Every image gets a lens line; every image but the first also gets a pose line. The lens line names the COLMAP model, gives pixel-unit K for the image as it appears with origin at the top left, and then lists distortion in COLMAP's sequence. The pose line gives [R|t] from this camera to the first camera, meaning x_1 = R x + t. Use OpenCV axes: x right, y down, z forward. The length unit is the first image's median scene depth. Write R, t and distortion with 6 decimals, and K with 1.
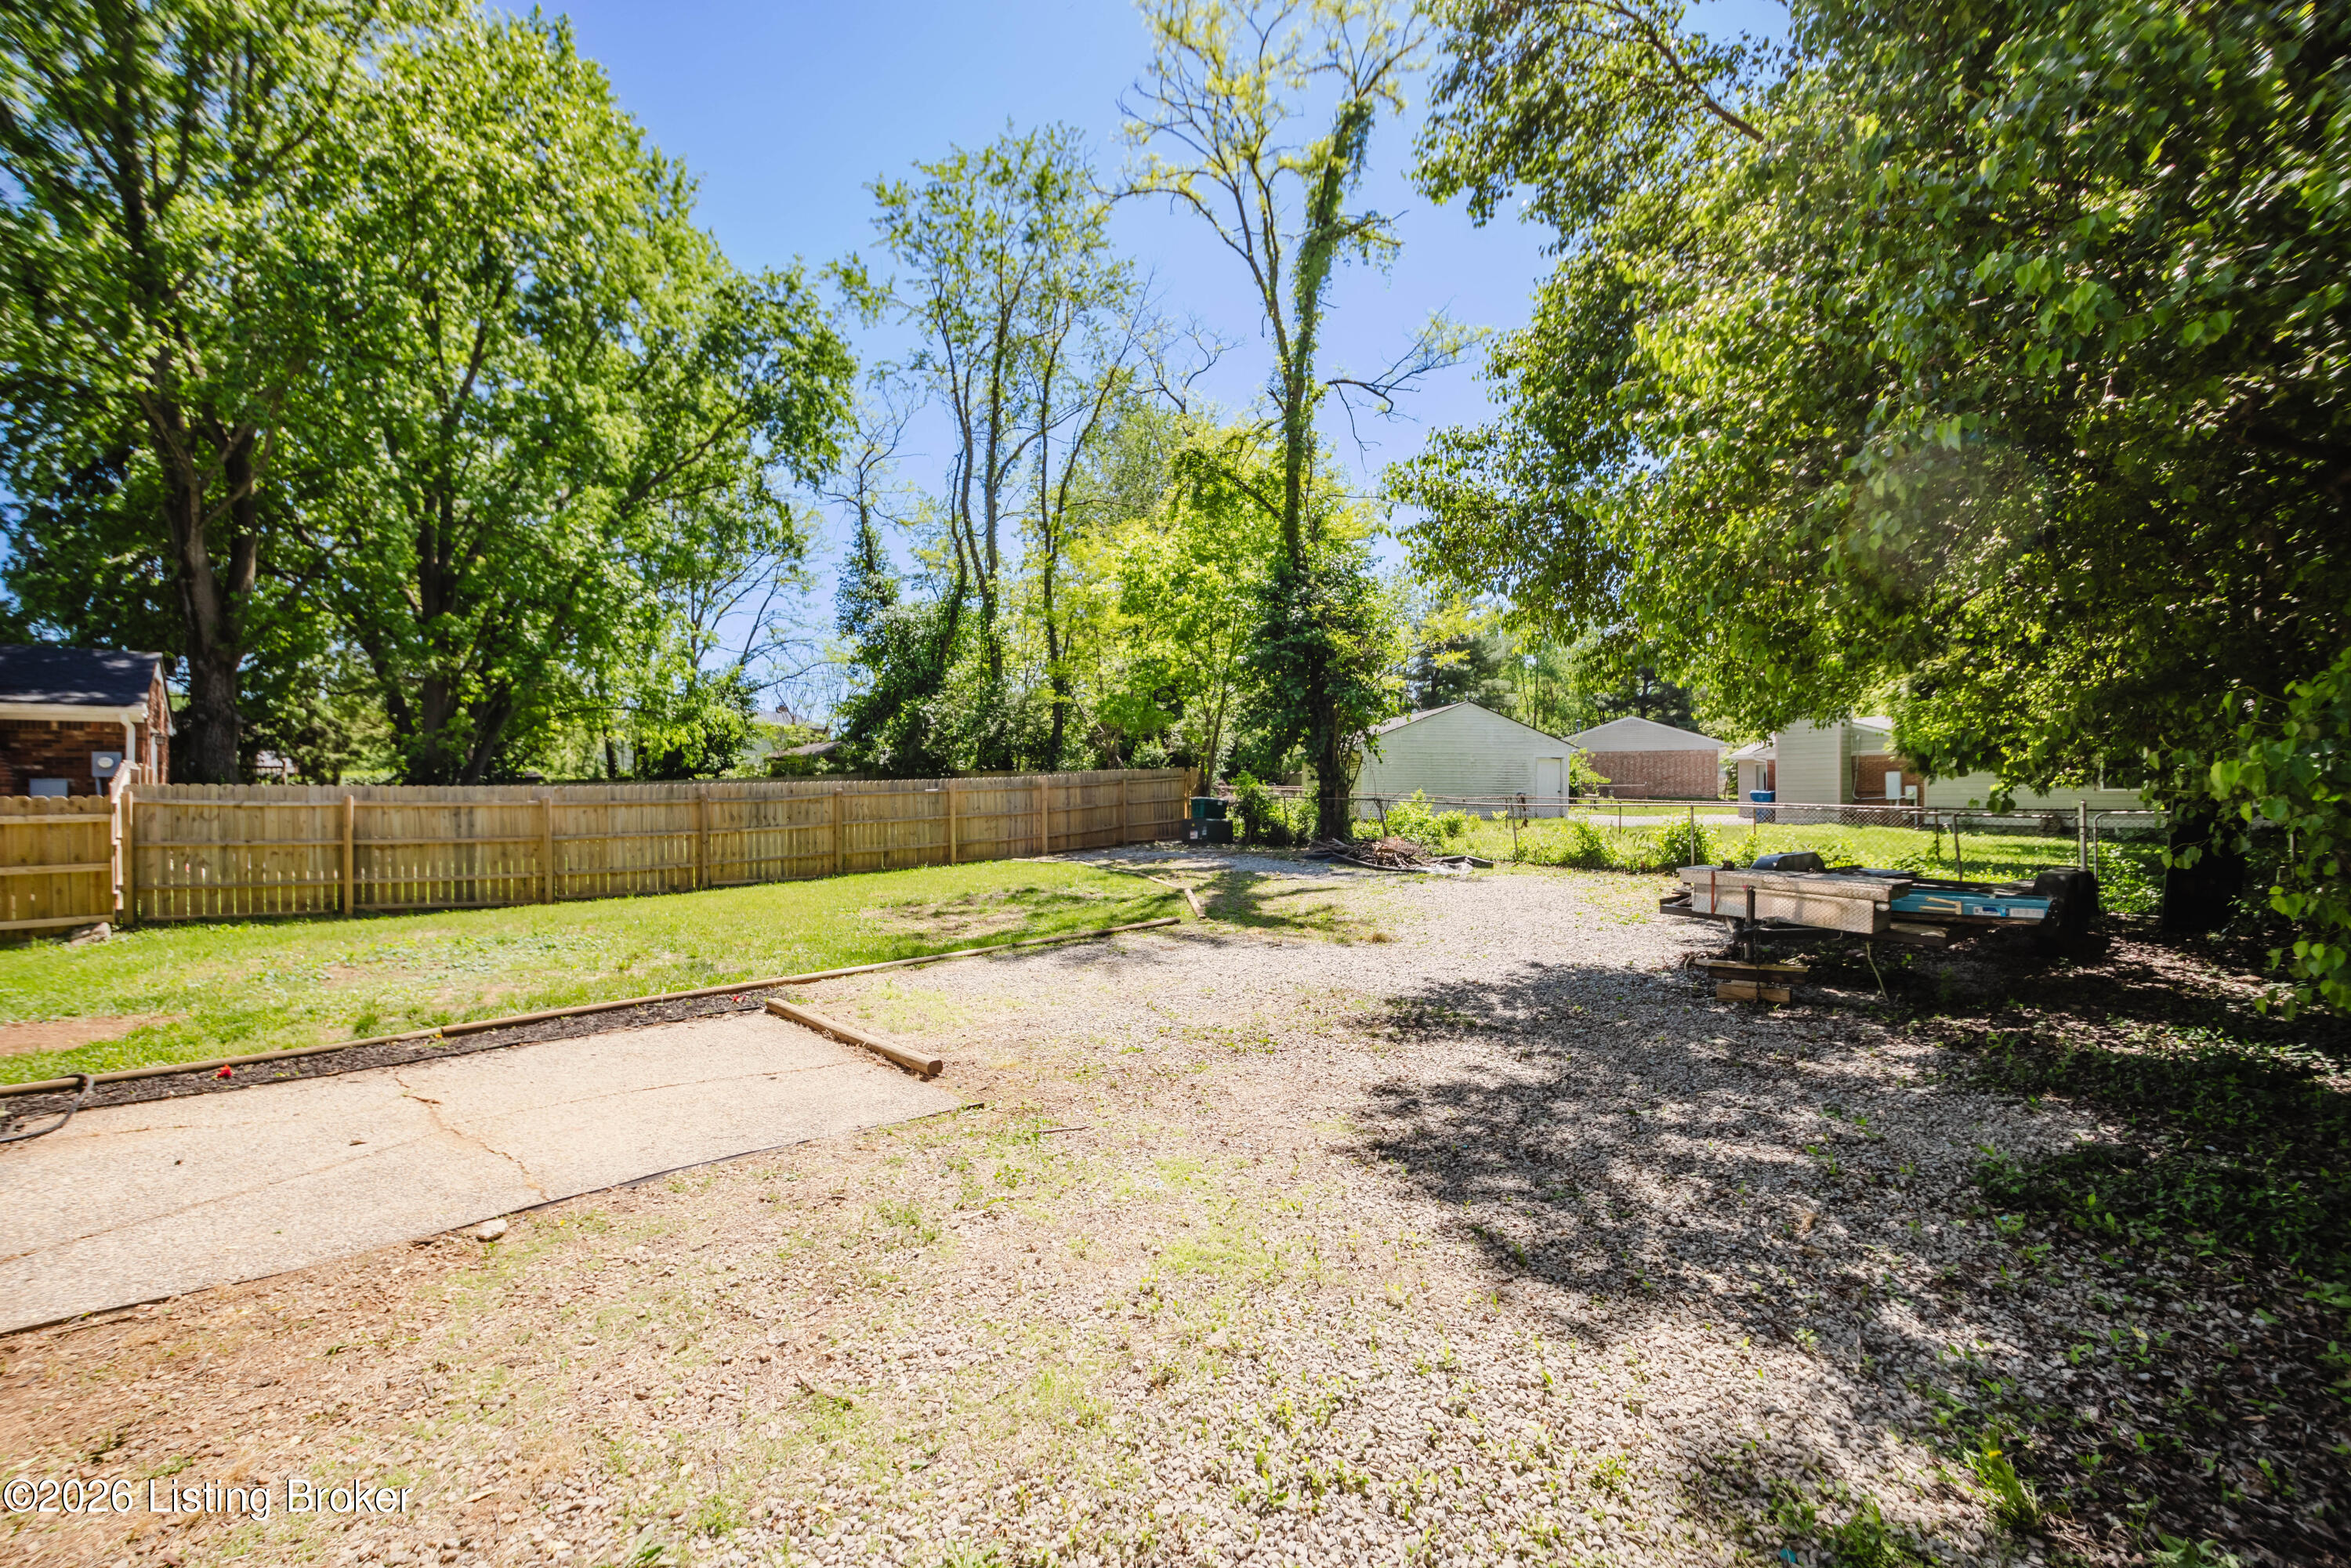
lens RADIAL K [[976.4, 0, 1175.5], [0, 976.4, 784.0], [0, 0, 1]] dist [0.028030, -0.009114]
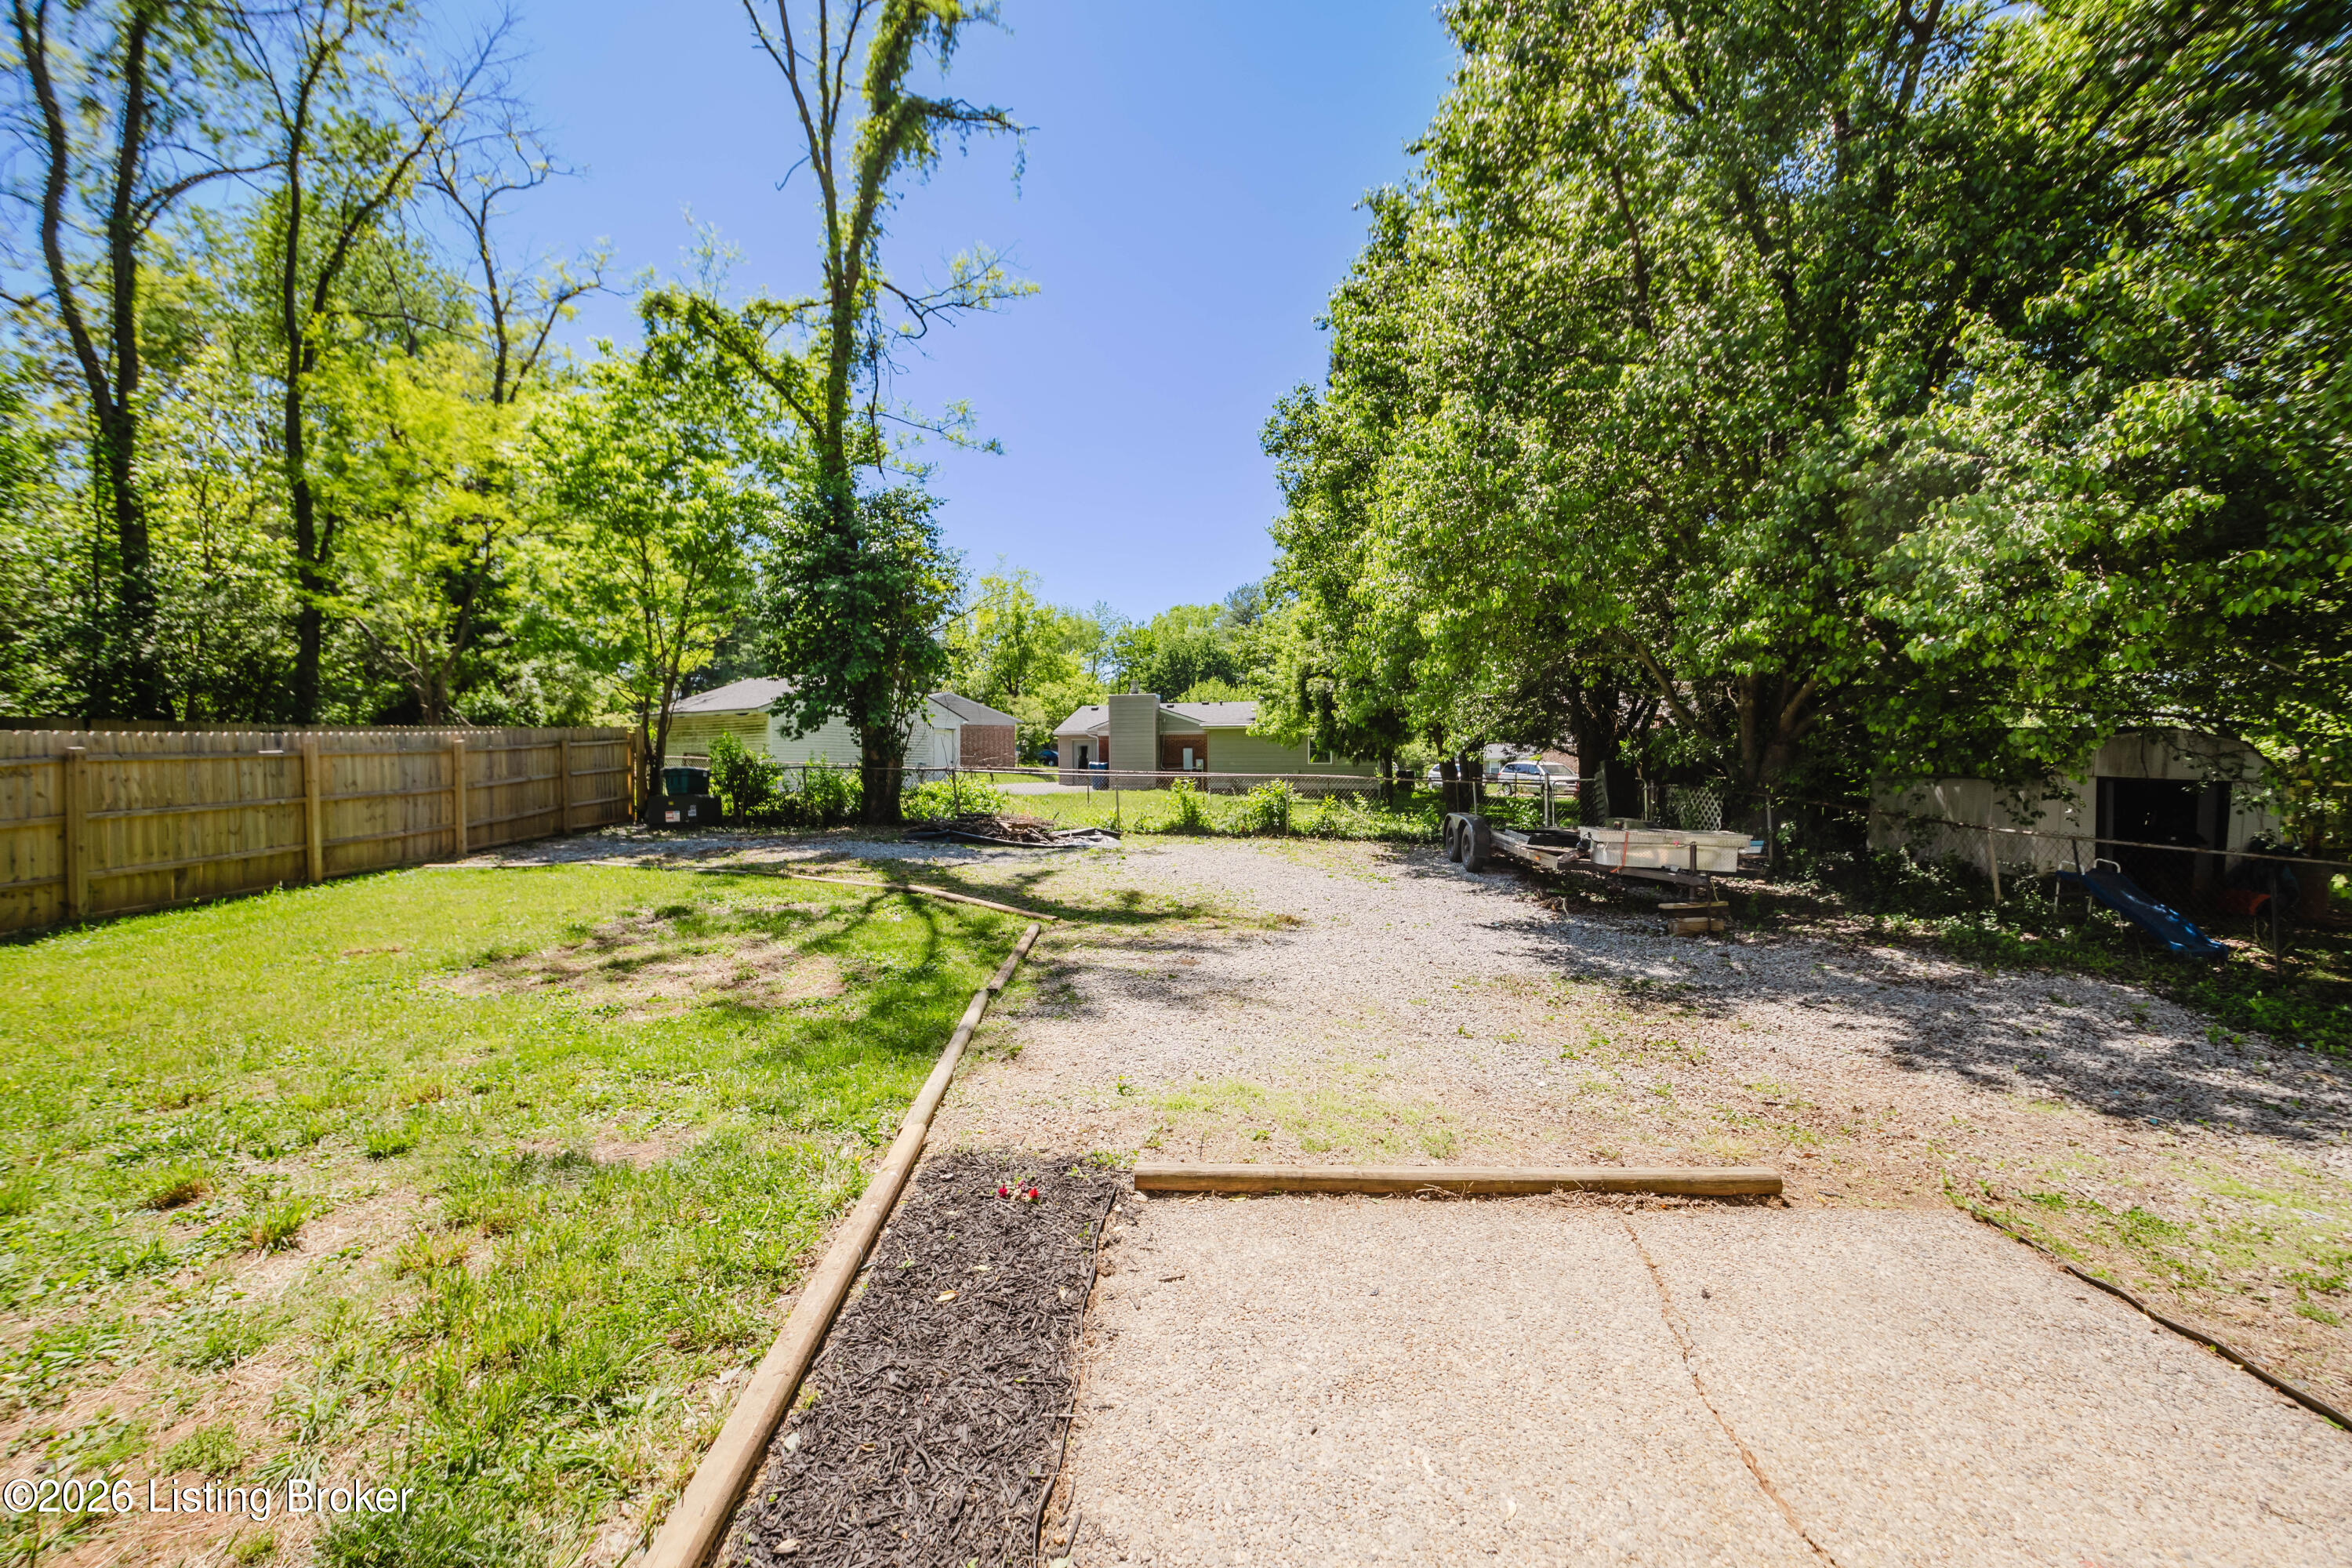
lens RADIAL K [[946.8, 0, 1166.8], [0, 946.8, 779.6], [0, 0, 1]] dist [0.016377, -0.008231]
pose [[0.684549, -0.005628, 0.728946, -0.275326], [-0.015512, 0.999631, 0.022285, 0.001903], [-0.728802, -0.026562, 0.684209, 0.237959]]
